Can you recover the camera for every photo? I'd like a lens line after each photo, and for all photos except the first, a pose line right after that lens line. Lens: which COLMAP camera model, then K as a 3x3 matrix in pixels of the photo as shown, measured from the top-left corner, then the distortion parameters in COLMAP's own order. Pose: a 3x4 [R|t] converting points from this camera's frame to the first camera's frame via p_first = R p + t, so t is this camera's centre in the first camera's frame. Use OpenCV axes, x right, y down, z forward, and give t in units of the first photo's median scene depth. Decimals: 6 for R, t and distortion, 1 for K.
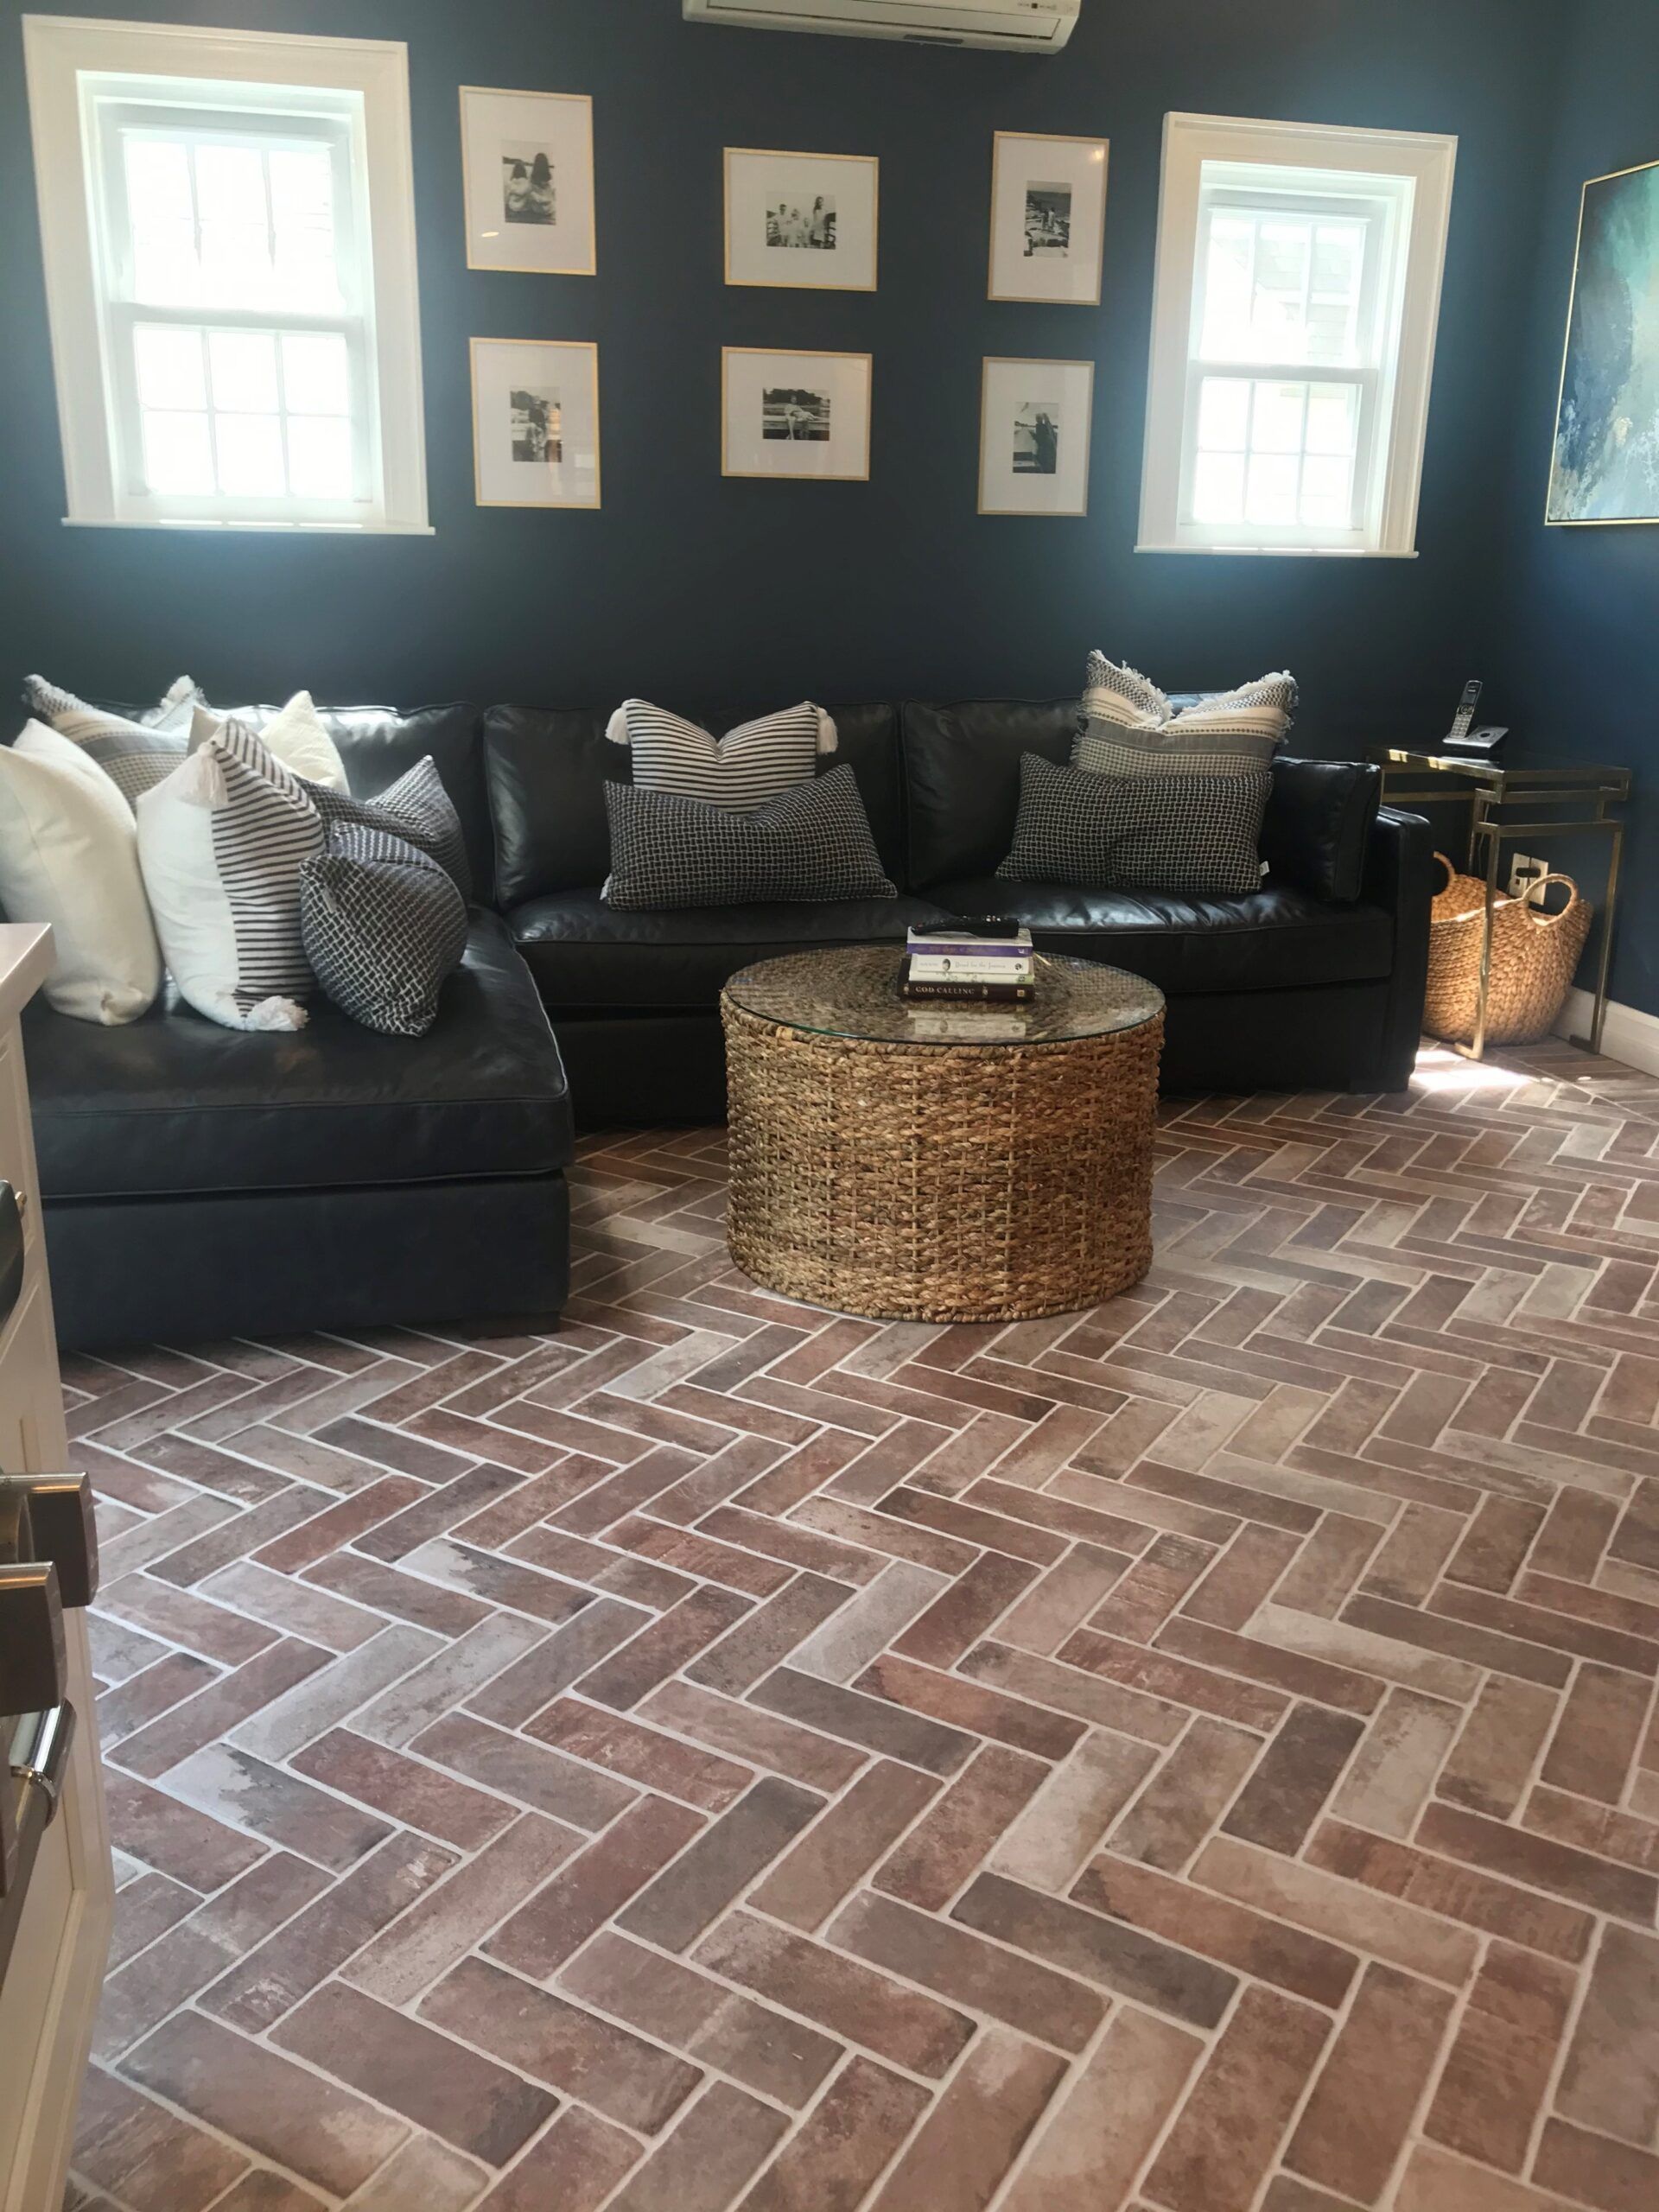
lens RADIAL K [[1910.2, 0, 830.8], [0, 1910.2, 1106.6], [0, 0, 1]] dist [-0.005302, -0.007230]
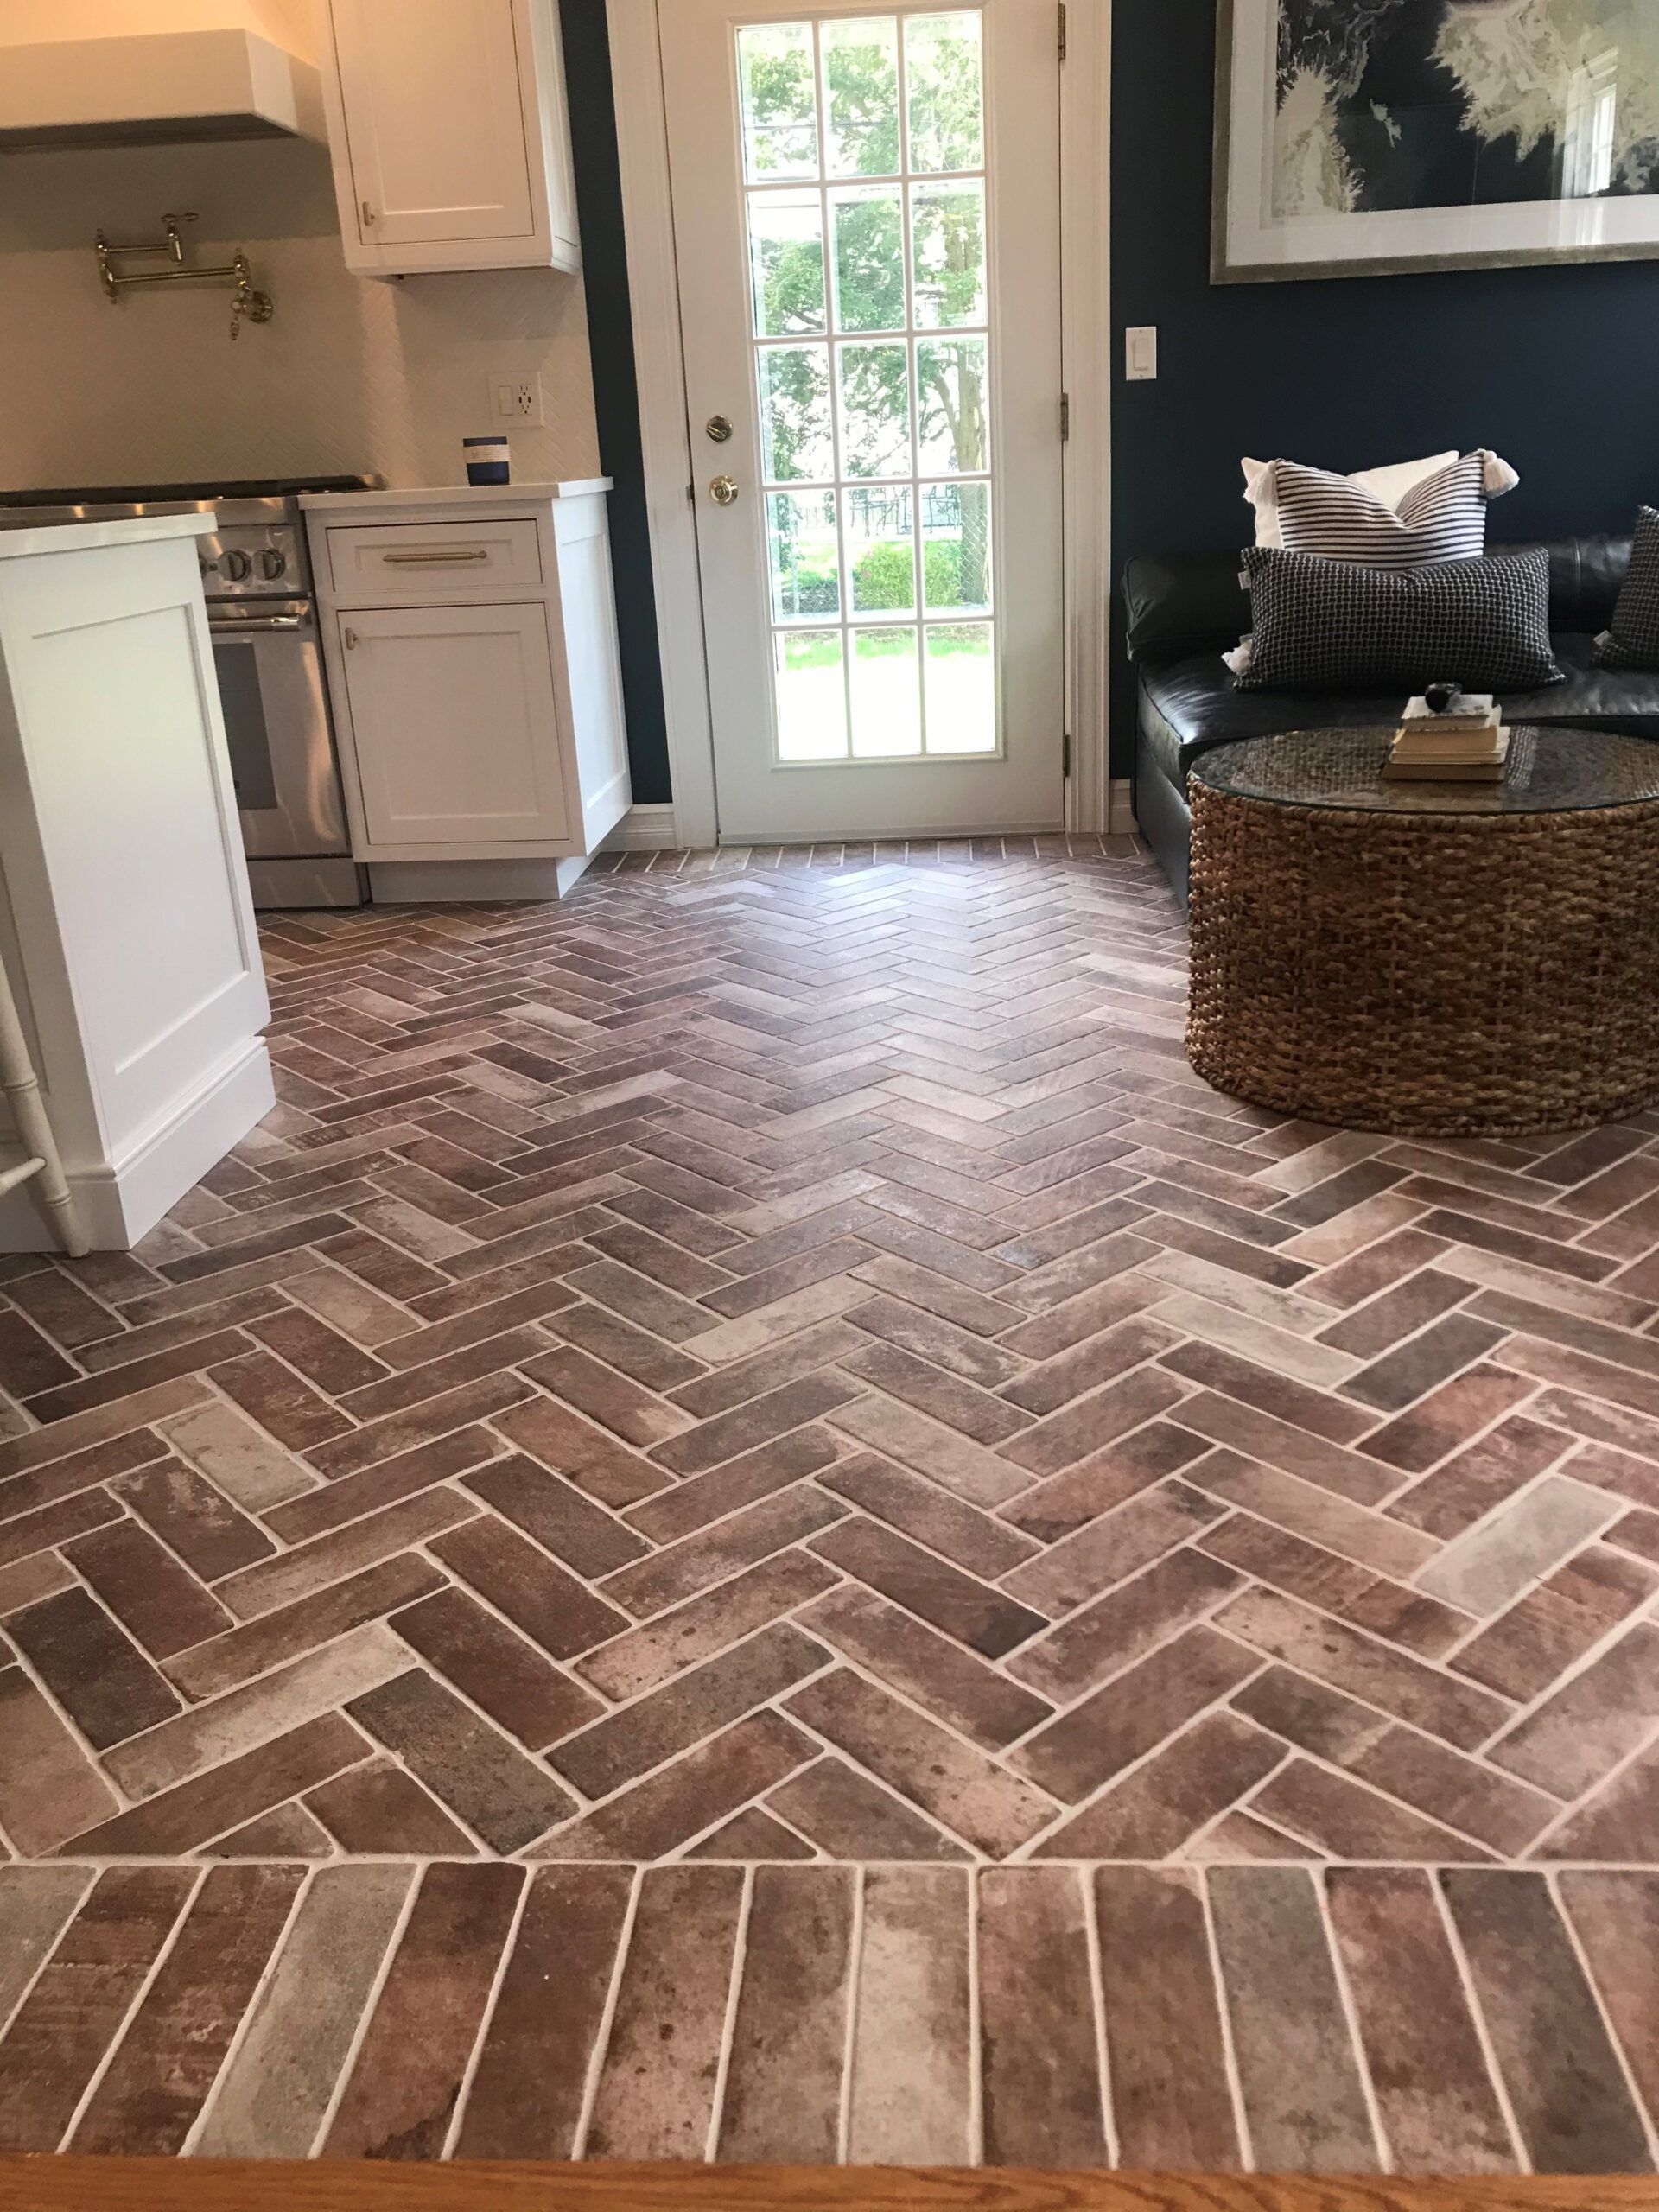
lens RADIAL K [[1757.6, 0, 831.6], [0, 1757.6, 1104.2], [0, 0, 1]] dist [0.000123, -0.000465]
pose [[-0.309350, 0.322216, -0.894695, 1.563409], [-0.236985, 0.885039, 0.400678, -0.313864], [0.920946, 0.335979, -0.197426, 1.553750]]
